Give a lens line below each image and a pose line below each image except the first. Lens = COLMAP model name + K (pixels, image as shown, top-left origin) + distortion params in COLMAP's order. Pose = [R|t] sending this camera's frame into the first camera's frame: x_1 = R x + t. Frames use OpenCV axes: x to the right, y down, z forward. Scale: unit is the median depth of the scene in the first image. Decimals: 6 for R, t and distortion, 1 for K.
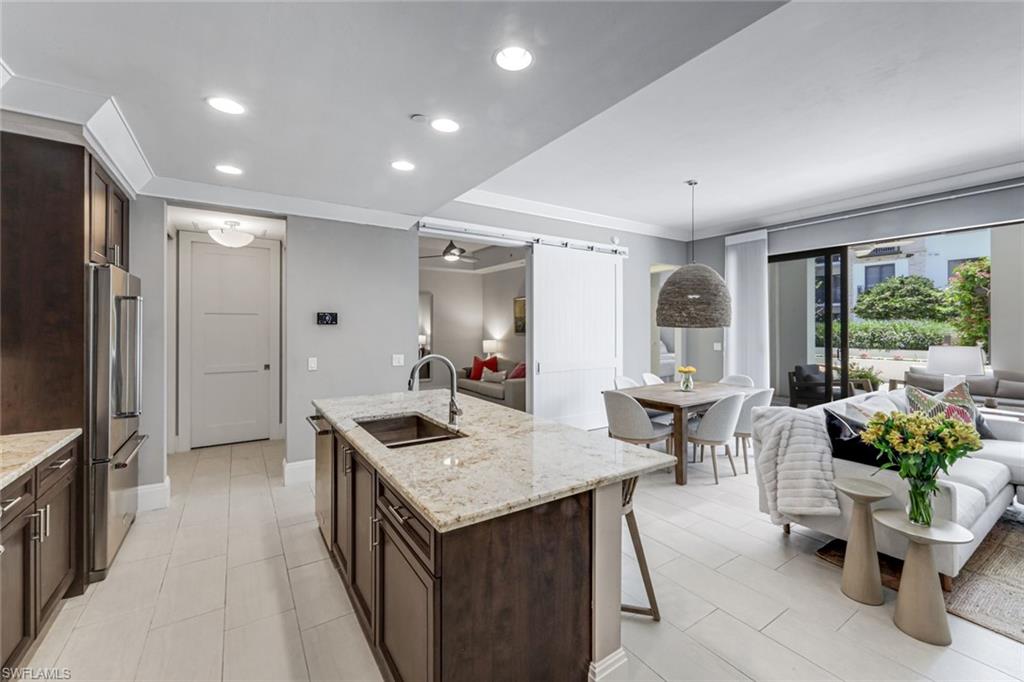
lens RADIAL K [[418.9, 0, 512.1], [0, 418.9, 331.4], [0, 0, 1]] dist [0.002998, 0.000119]
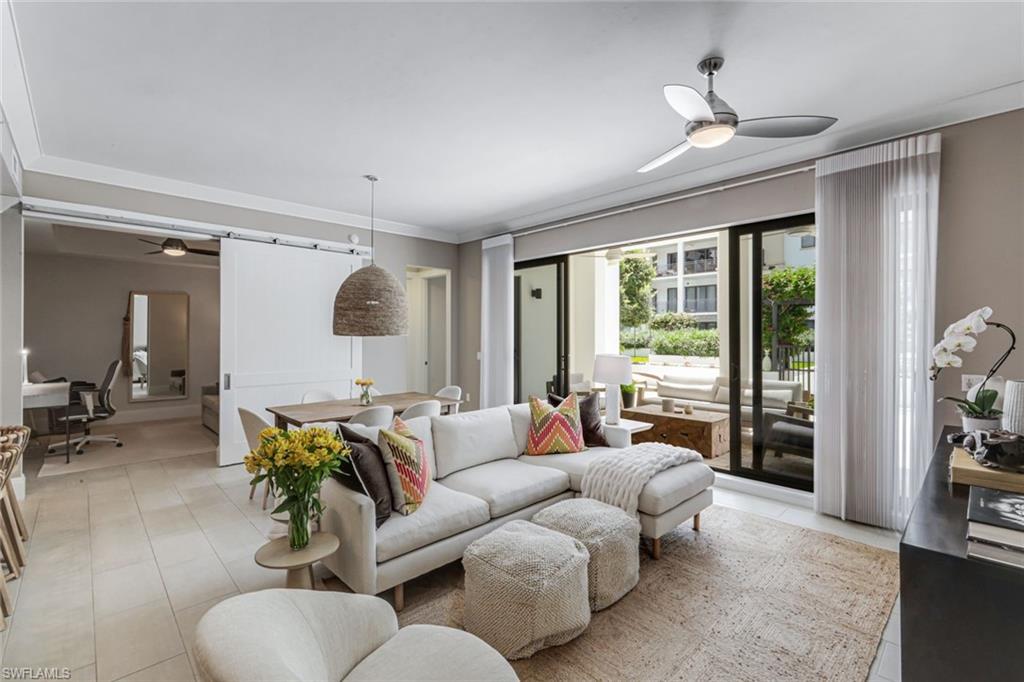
lens RADIAL K [[452.2, 0, 526.3], [0, 452.2, 337.0], [0, 0, 1]] dist [0.002049, -0.000190]
pose [[0.982024, 0.002019, 0.188744, 0.446058], [-0.001248, 0.999990, -0.004205, -0.002975], [-0.188751, 0.003894, 0.982017, -0.022848]]
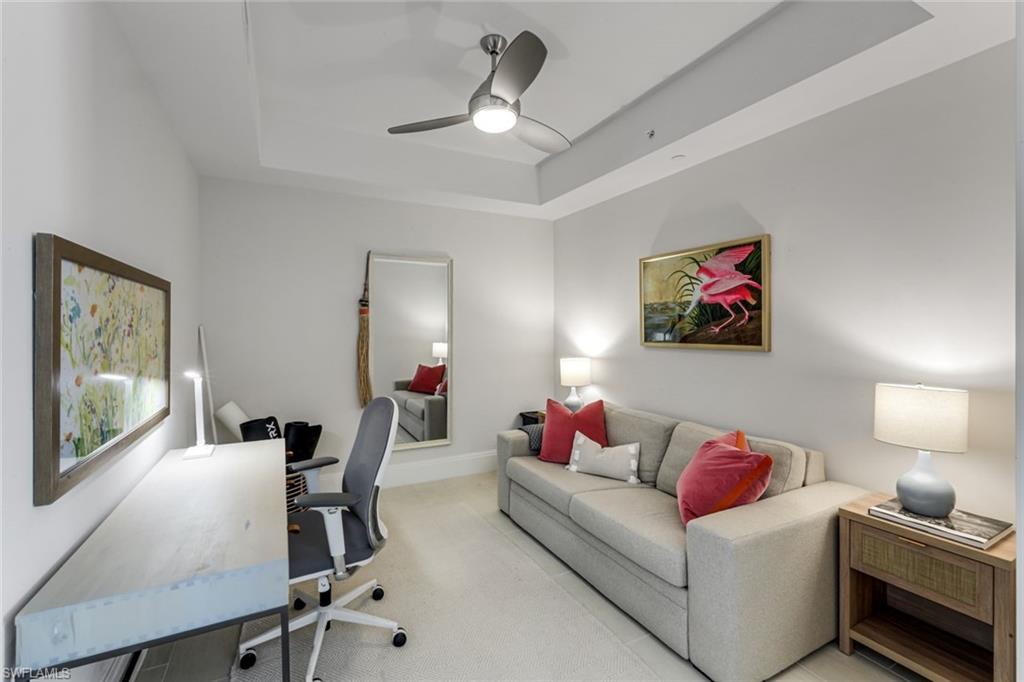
lens RADIAL K [[418.9, 0, 507.8], [0, 418.9, 339.6], [0, 0, 1]] dist [0.002998, 0.000119]
pose [[0.995835, -0.002472, -0.091139, -0.124366], [0.003613, 0.999917, 0.012365, -0.007488], [0.091101, -0.012643, 0.995761, 0.800696]]
